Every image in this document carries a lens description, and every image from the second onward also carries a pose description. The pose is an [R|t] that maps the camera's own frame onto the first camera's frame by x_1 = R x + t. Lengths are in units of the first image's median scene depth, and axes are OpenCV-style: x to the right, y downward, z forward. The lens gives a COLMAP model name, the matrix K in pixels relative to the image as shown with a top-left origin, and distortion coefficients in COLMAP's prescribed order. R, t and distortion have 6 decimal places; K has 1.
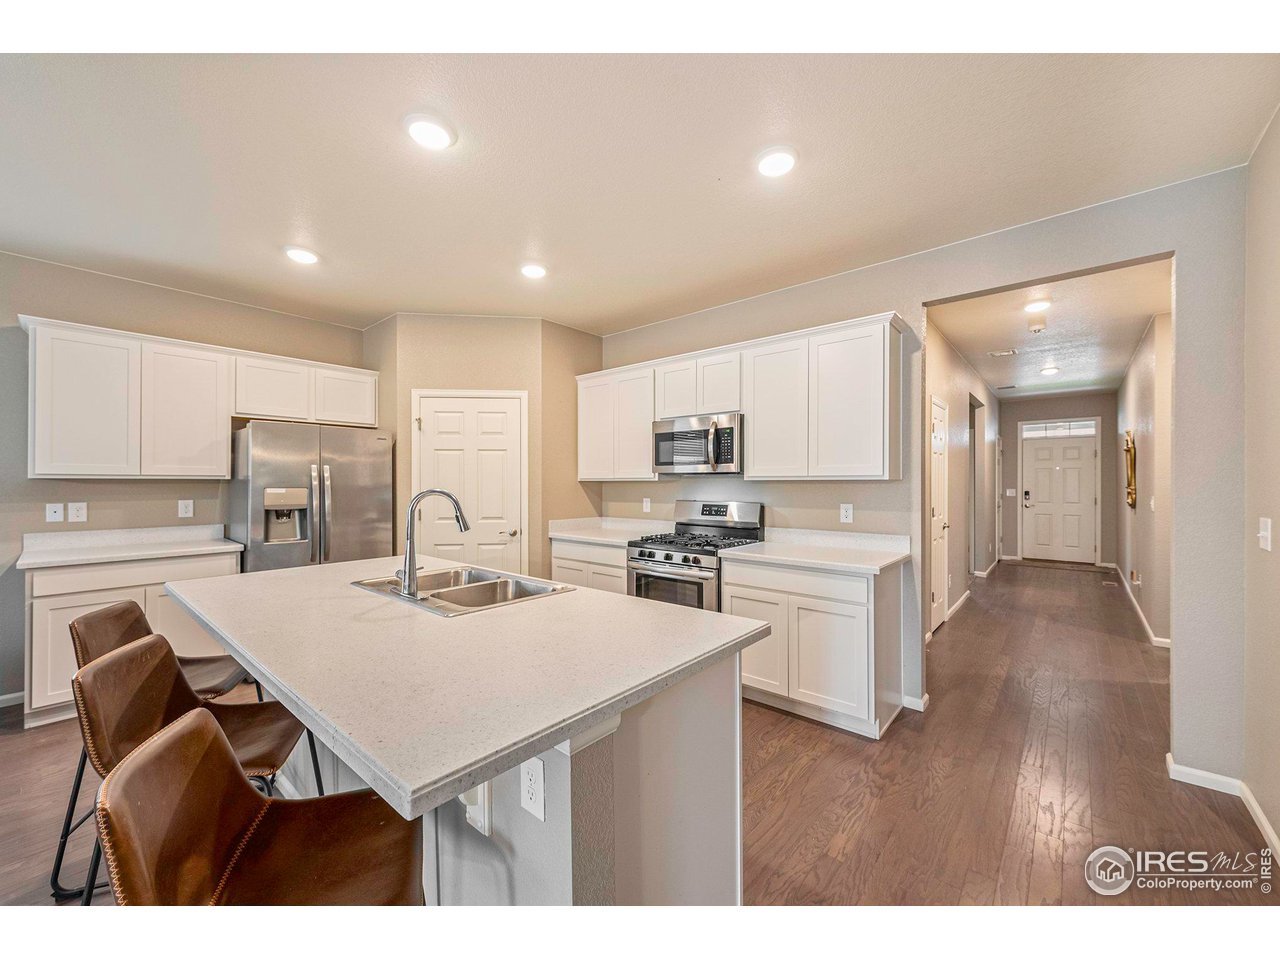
lens RADIAL K [[498.6, 0, 653.4], [0, 498.6, 478.1], [0, 0, 1]] dist [0.002151, 0.000017]
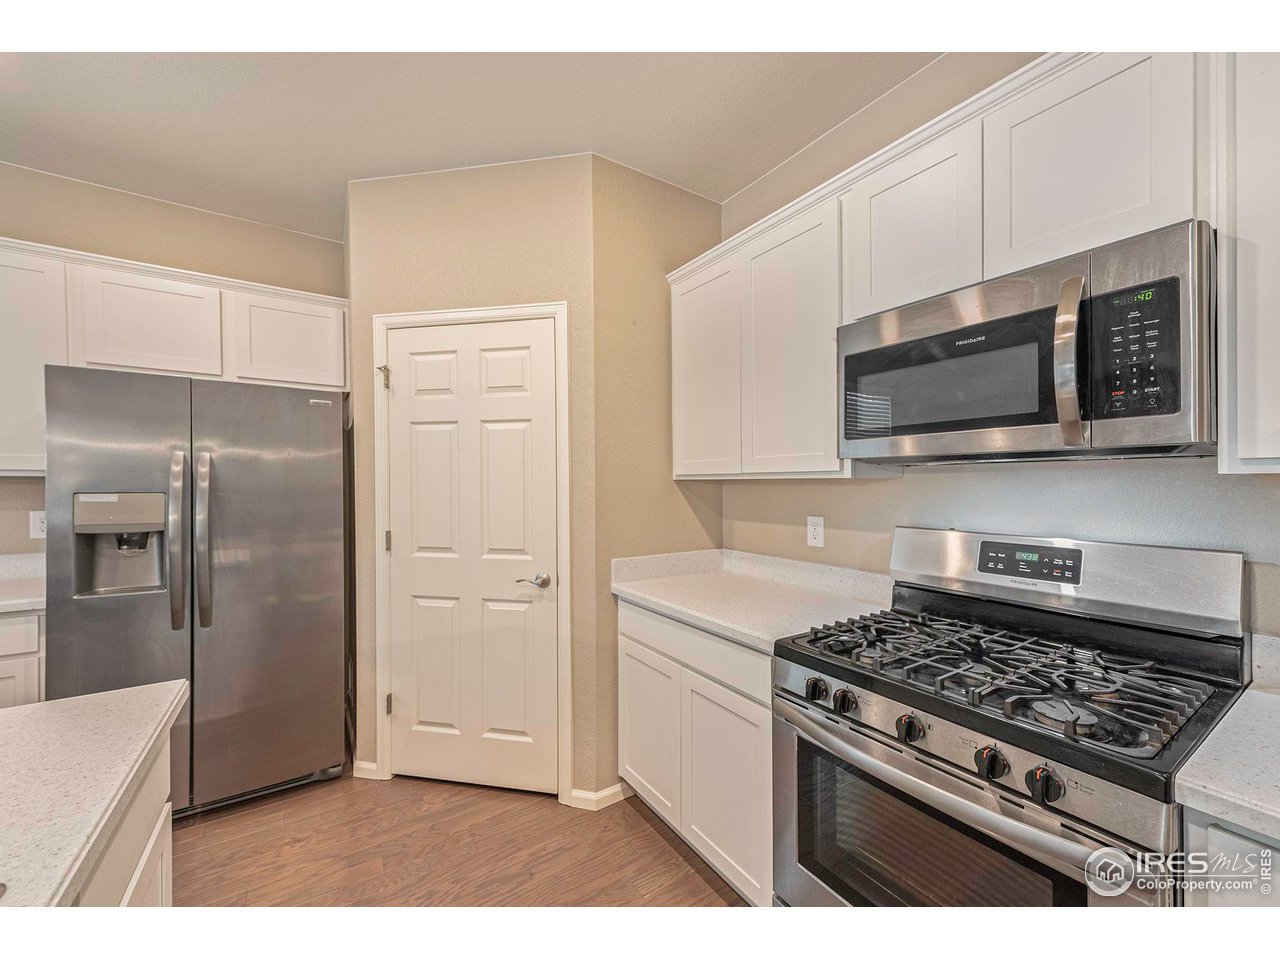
lens RADIAL K [[498.6, 0, 653.4], [0, 498.6, 478.1], [0, 0, 1]] dist [0.002151, 0.000017]
pose [[0.959558, -0.003325, -0.281491, -0.030123], [0.003970, 0.999991, 0.001722, 0.003685], [0.281482, -0.002770, 0.959562, 0.572032]]
